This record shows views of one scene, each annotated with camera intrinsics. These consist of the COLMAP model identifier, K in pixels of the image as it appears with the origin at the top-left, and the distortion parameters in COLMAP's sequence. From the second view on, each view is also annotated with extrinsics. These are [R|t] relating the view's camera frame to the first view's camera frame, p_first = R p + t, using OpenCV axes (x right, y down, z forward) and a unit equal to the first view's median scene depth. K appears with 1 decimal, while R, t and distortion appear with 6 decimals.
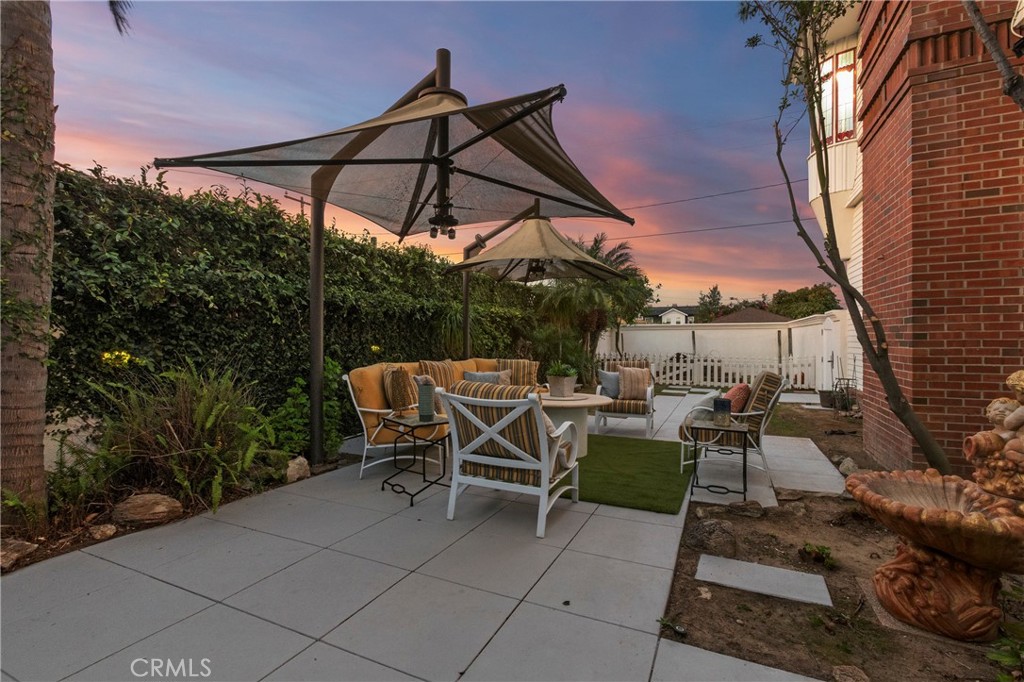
lens RADIAL K [[460.3, 0, 511.5], [0, 460.3, 337.7], [0, 0, 1]] dist [-0.002608, -0.000063]
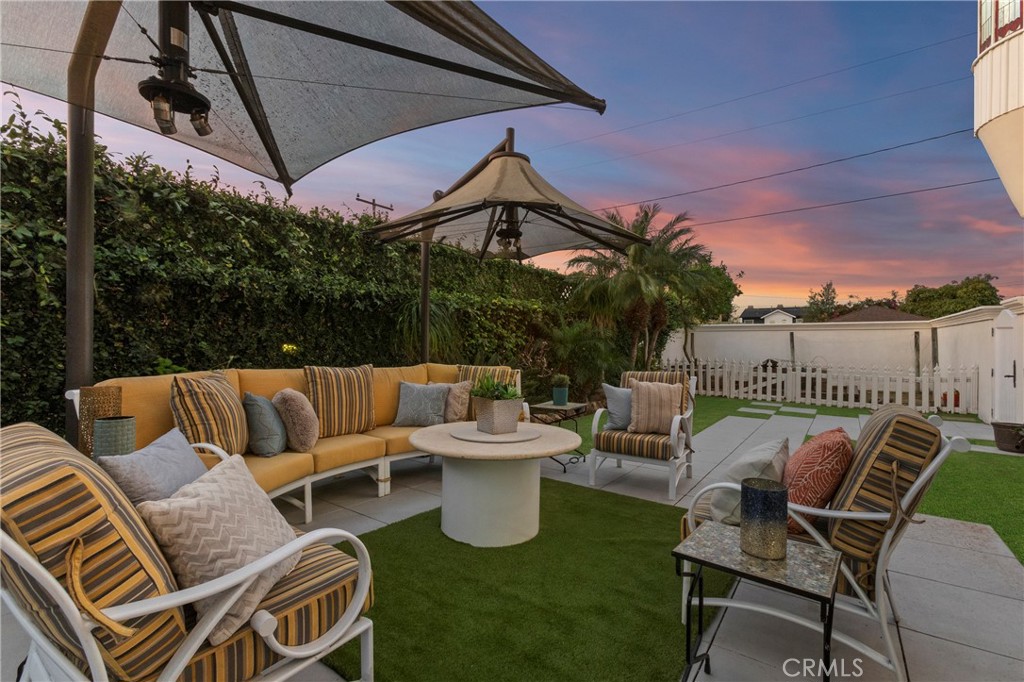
lens RADIAL K [[456.1, 0, 512.0], [0, 456.1, 341.0], [0, 0, 1]] dist [0.008970, -0.000146]
pose [[0.981623, 0.007546, -0.190682, 0.094324], [-0.007372, 0.999972, 0.001621, 0.004148], [0.190689, -0.000185, 0.981650, 0.170236]]
